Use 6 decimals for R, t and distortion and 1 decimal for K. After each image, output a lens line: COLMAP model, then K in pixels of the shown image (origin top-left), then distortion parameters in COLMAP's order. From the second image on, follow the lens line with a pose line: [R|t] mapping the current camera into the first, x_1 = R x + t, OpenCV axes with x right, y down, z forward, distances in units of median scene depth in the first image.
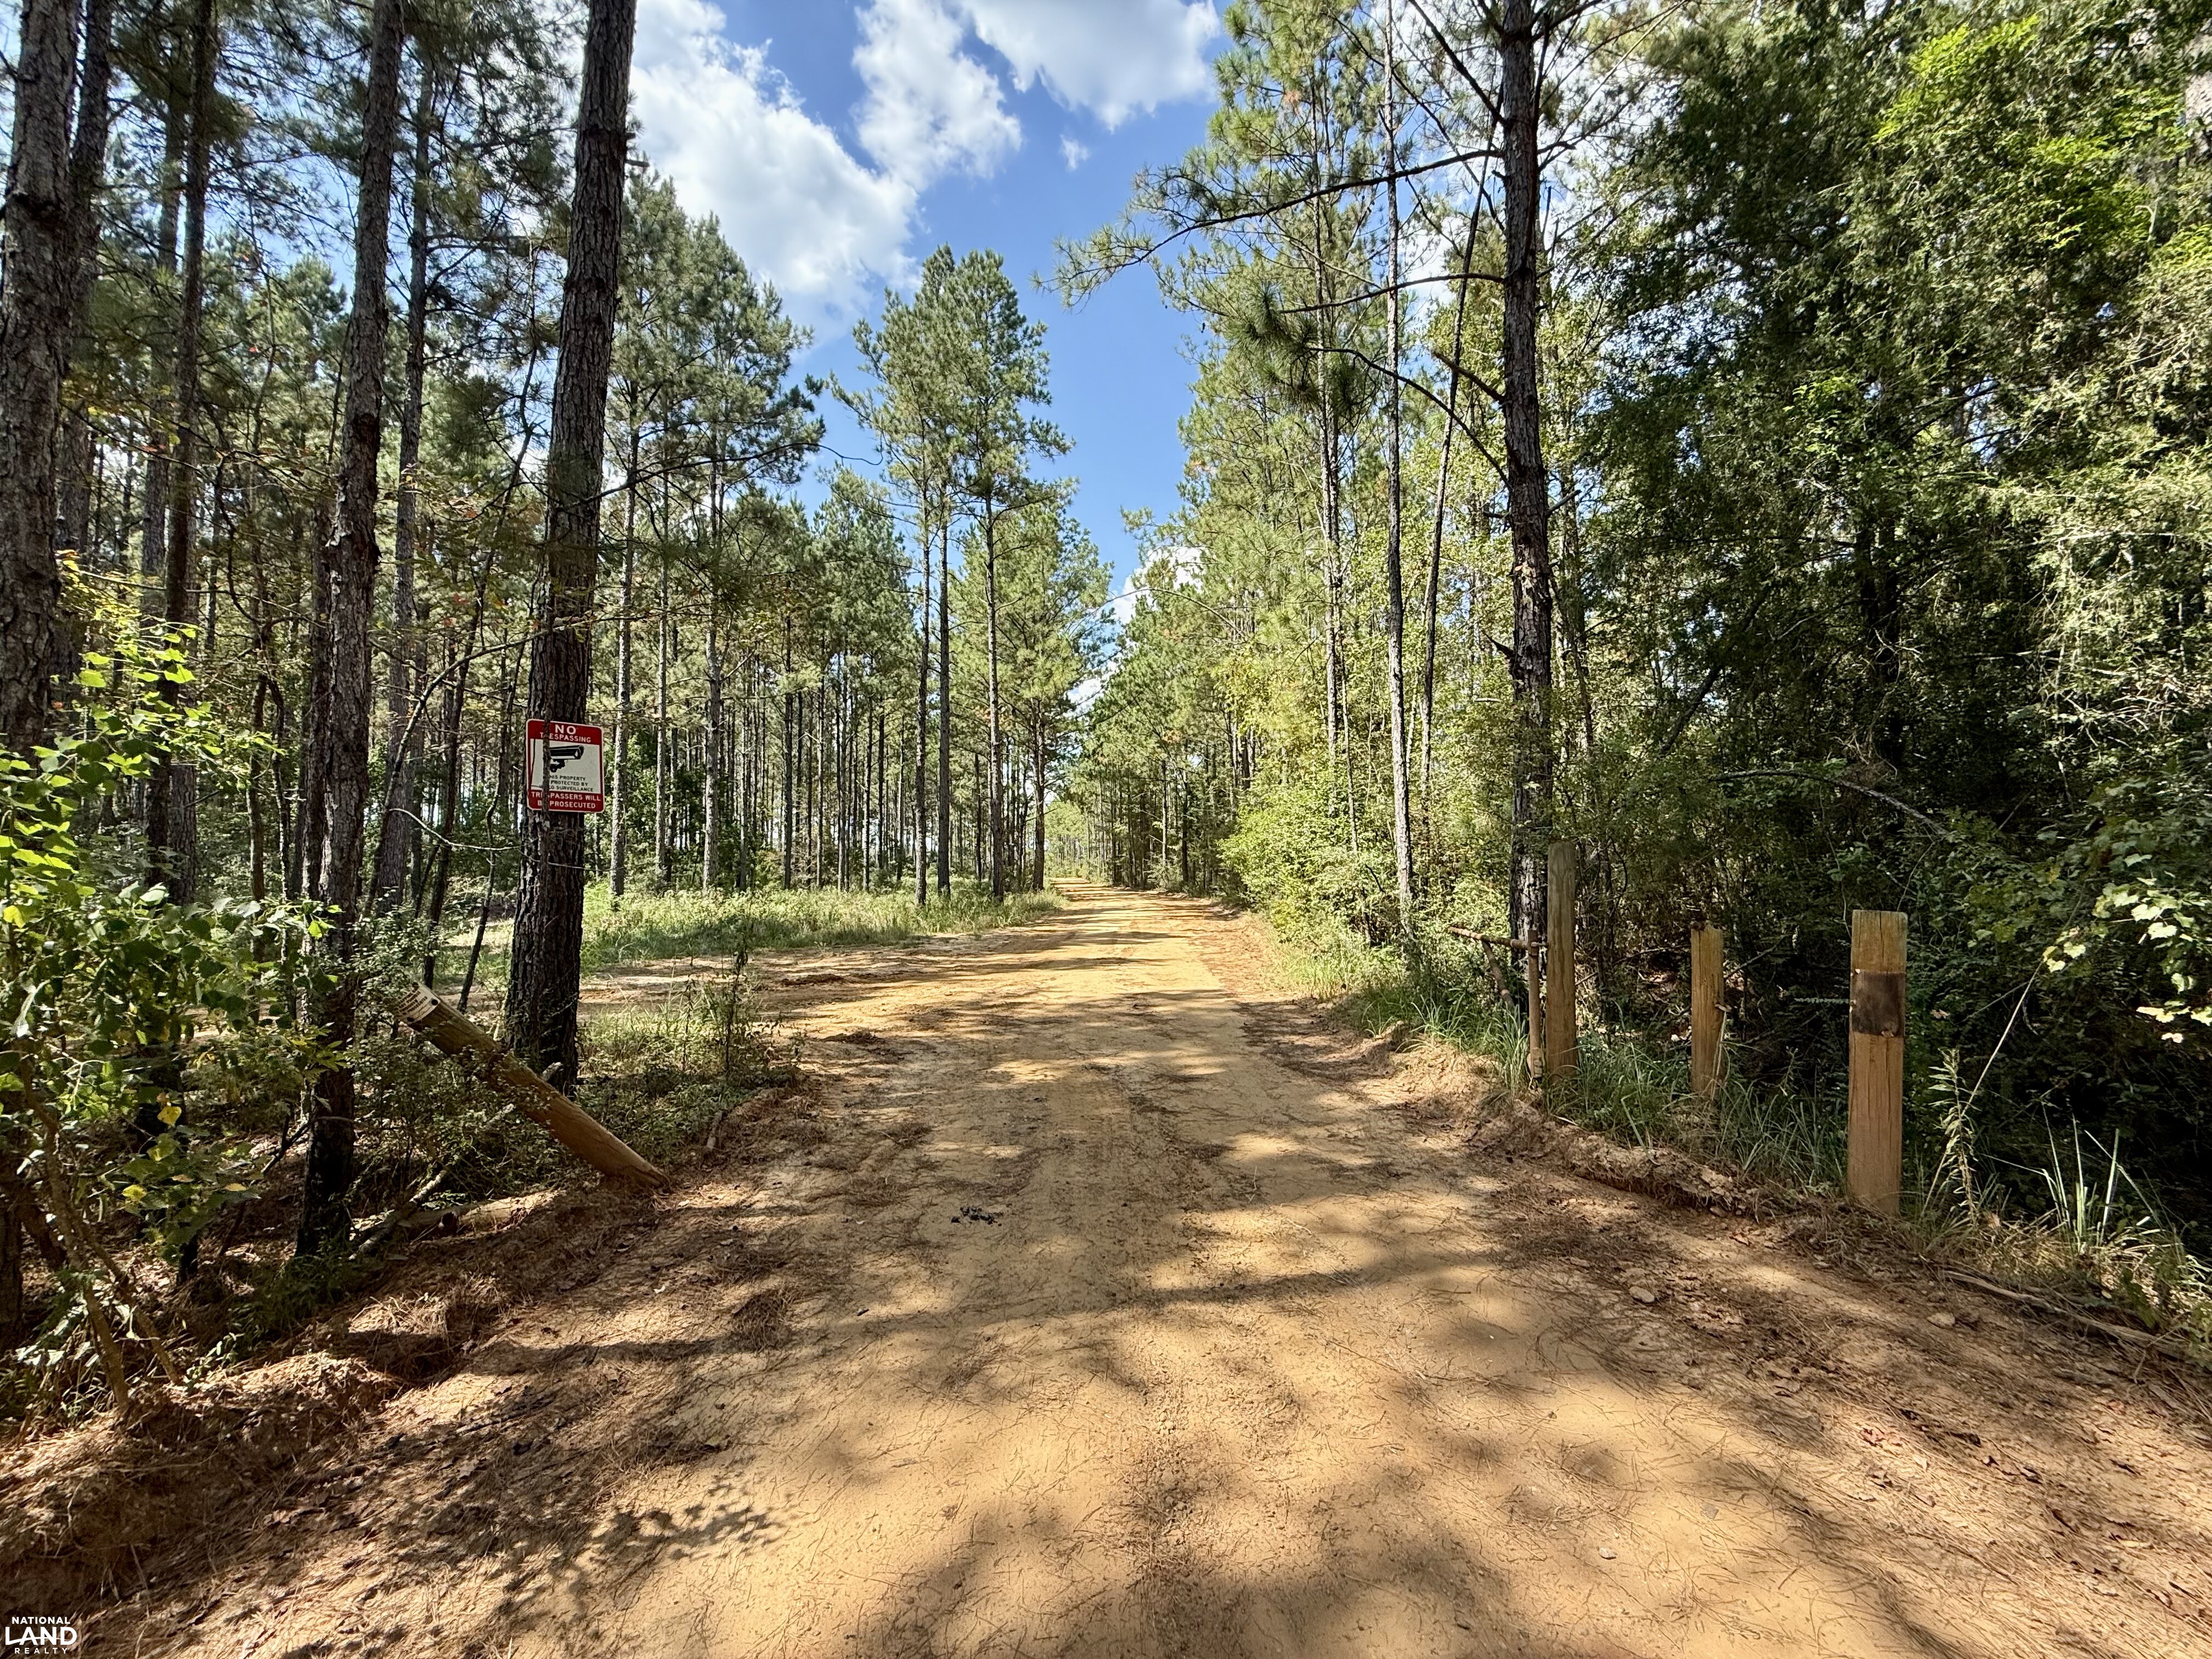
lens RADIAL K [[880.8, 0, 1104.5], [0, 880.8, 834.4], [0, 0, 1]] dist [-0.003962, 0.000642]
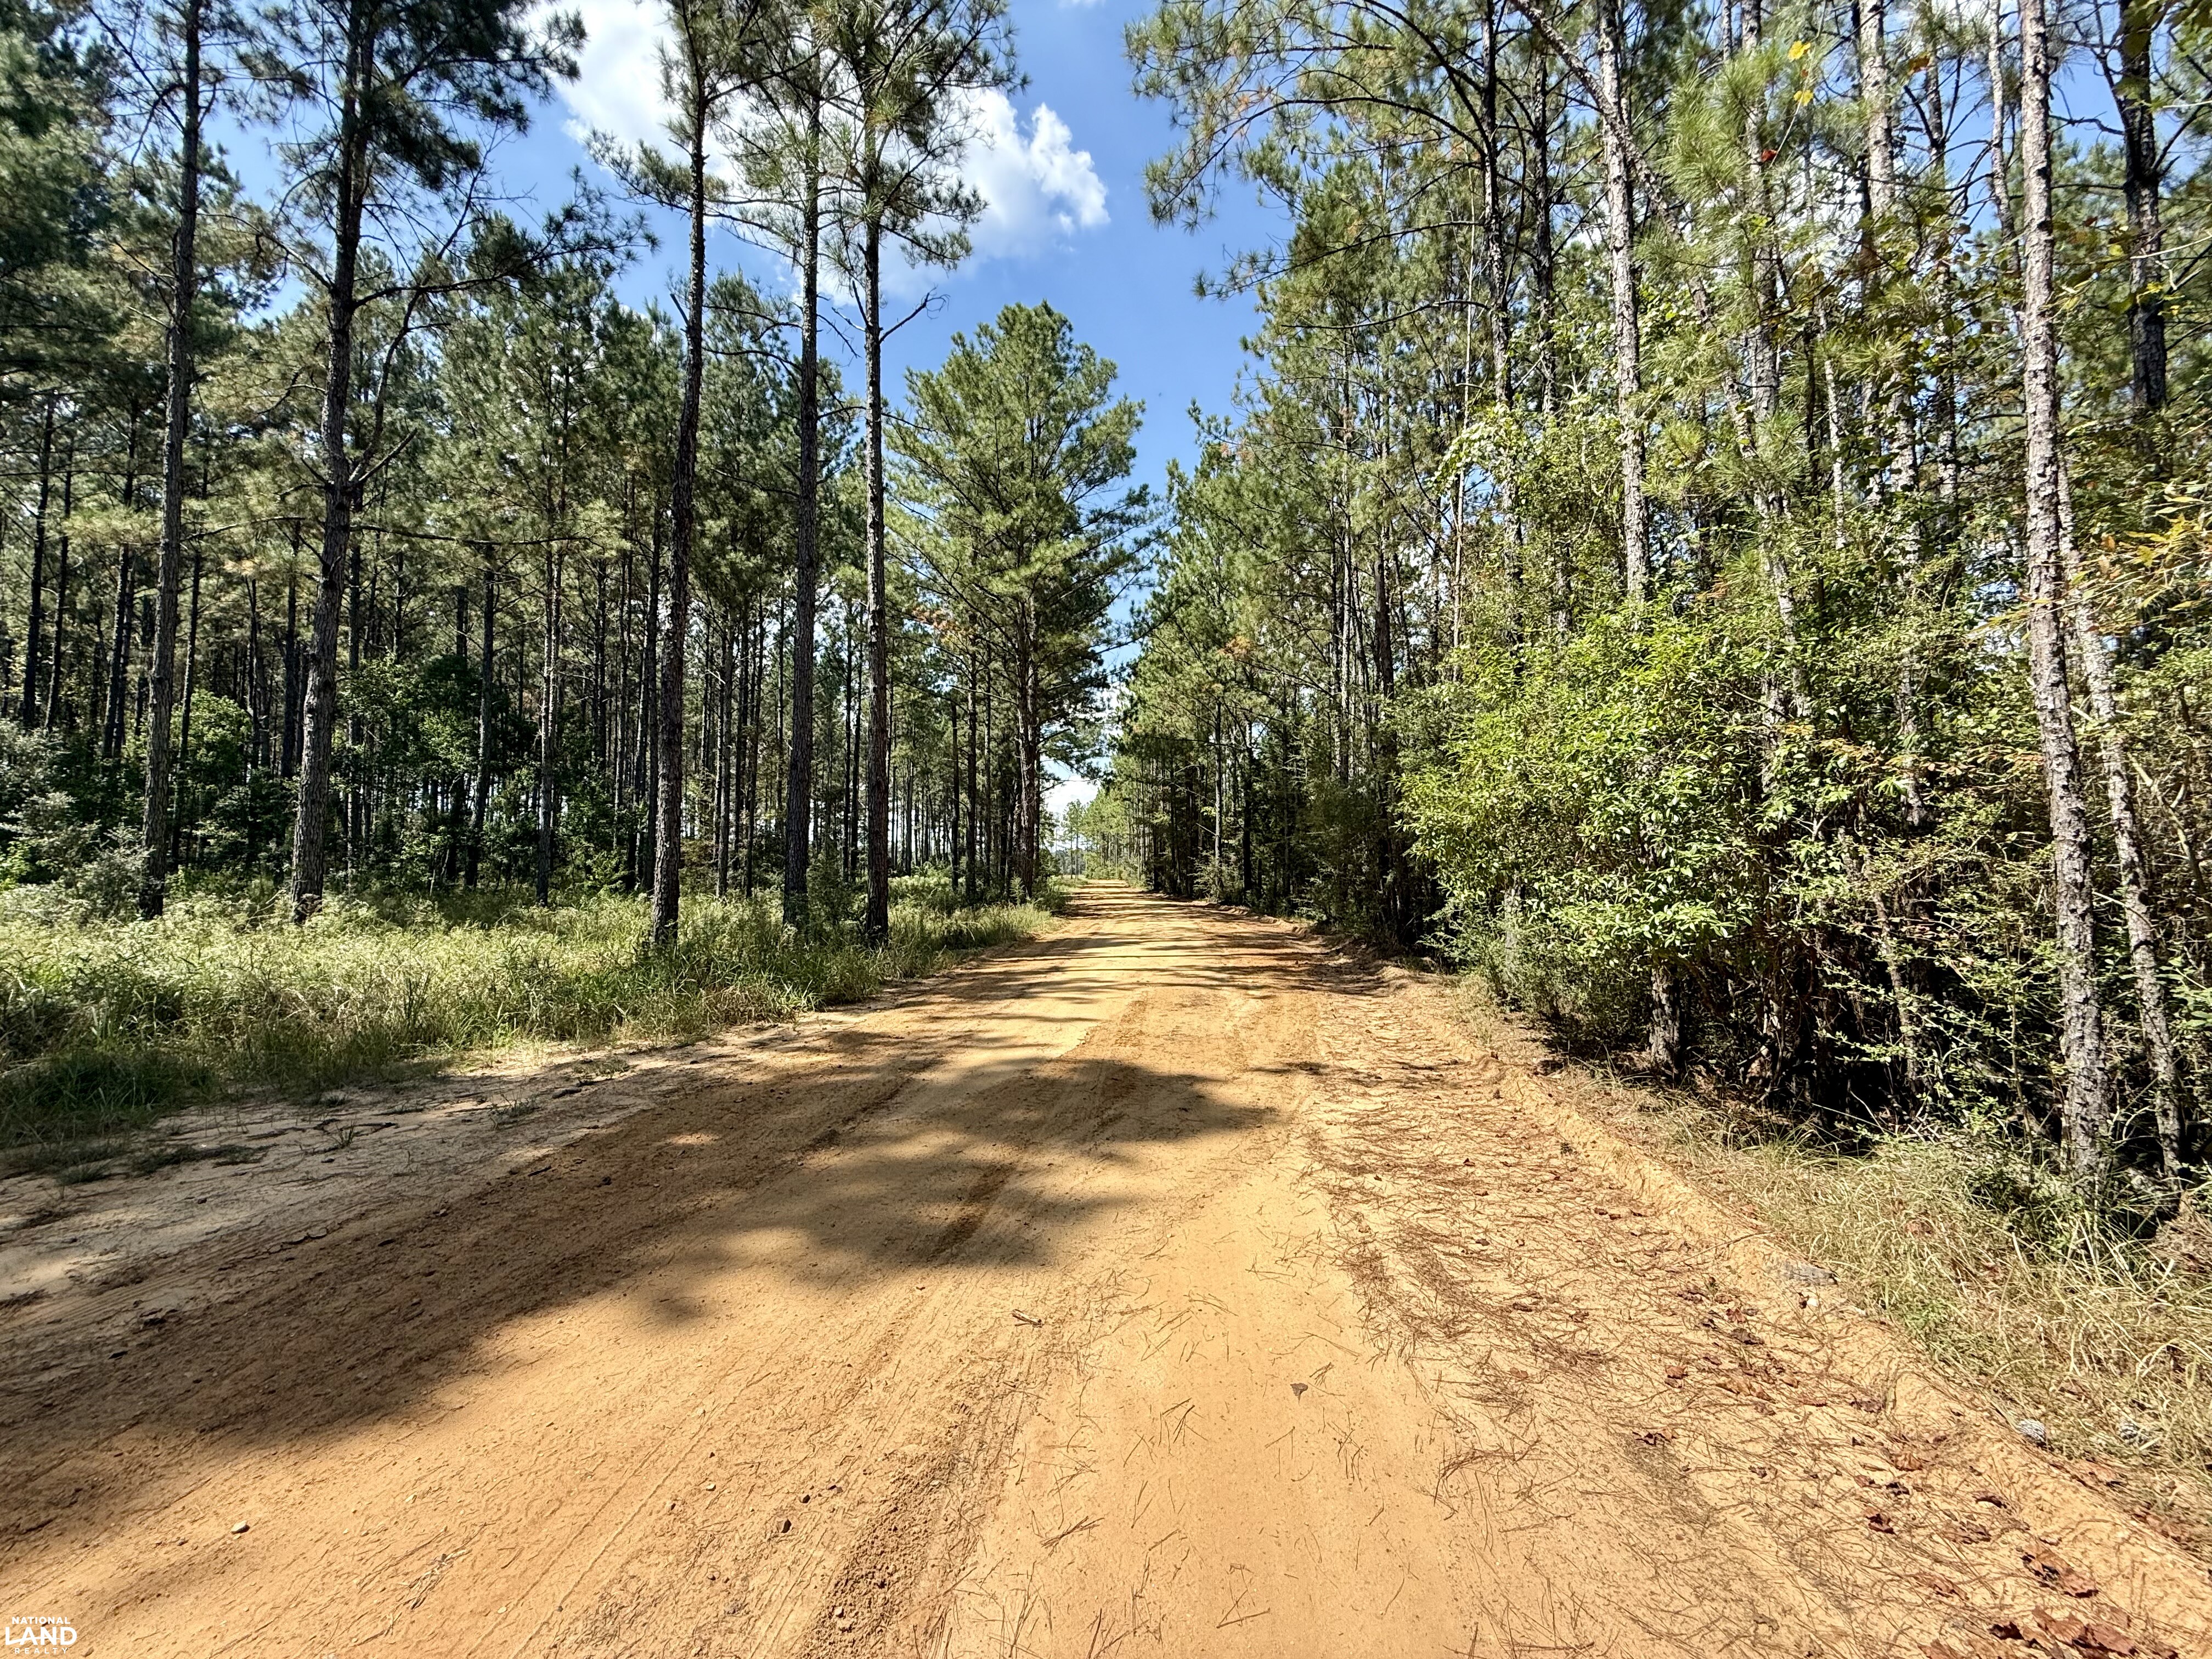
lens RADIAL K [[880.8, 0, 1103.6], [0, 880.8, 832.8], [0, 0, 1]] dist [-0.003962, 0.000642]
pose [[0.998083, 0.011442, -0.060816, 0.018462], [-0.011466, 0.999934, -0.000040, 0.008994], [0.060811, 0.000737, 0.998149, 0.271353]]
